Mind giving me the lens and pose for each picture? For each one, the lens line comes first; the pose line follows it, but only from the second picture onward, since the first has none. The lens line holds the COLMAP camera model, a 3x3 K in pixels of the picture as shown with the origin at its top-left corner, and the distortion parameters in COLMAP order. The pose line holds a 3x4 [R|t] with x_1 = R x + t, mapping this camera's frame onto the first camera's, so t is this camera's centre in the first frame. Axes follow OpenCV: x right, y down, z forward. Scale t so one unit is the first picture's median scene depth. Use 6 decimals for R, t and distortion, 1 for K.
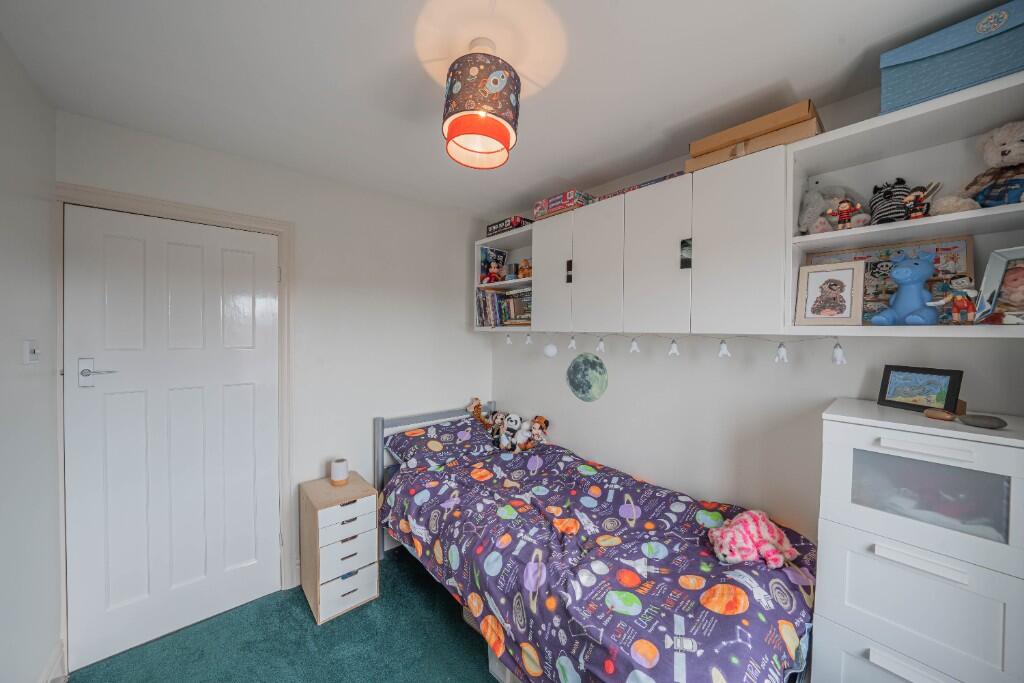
lens RADIAL K [[352.2, 0, 510.7], [0, 352.2, 337.3], [0, 0, 1]] dist [-0.023157, 0.004427]
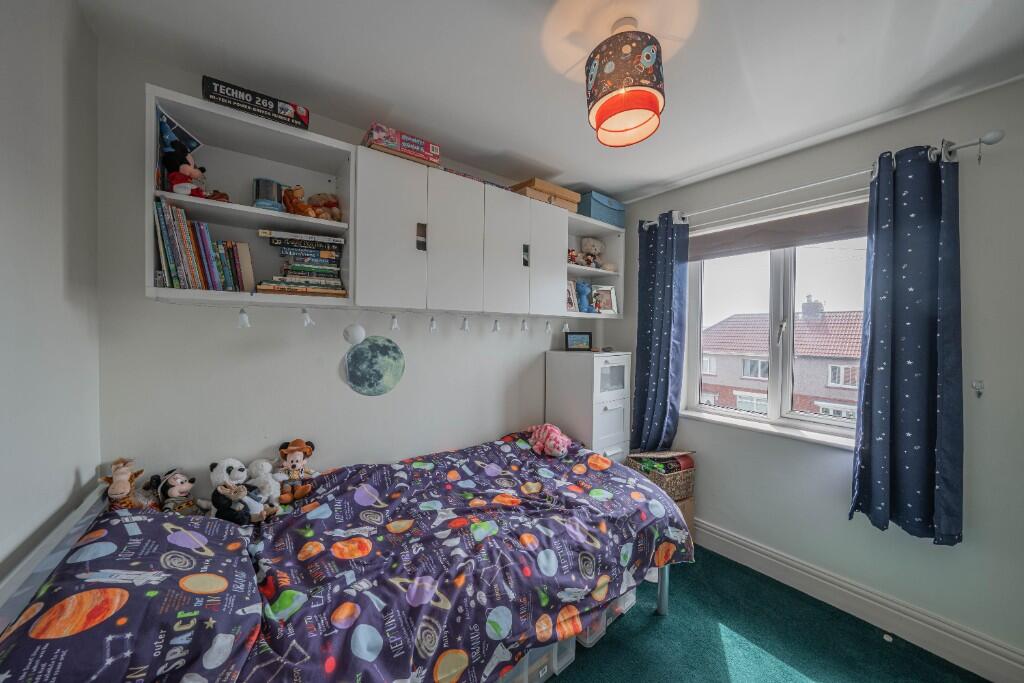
lens RADIAL K [[352.2, 0, 510.1], [0, 352.2, 337.1], [0, 0, 1]] dist [-0.023157, 0.004427]
pose [[0.061420, -0.031125, 0.997627, -0.628837], [0.005204, 0.999510, 0.030864, 0.025357], [-0.998098, 0.003296, 0.061552, 0.699984]]
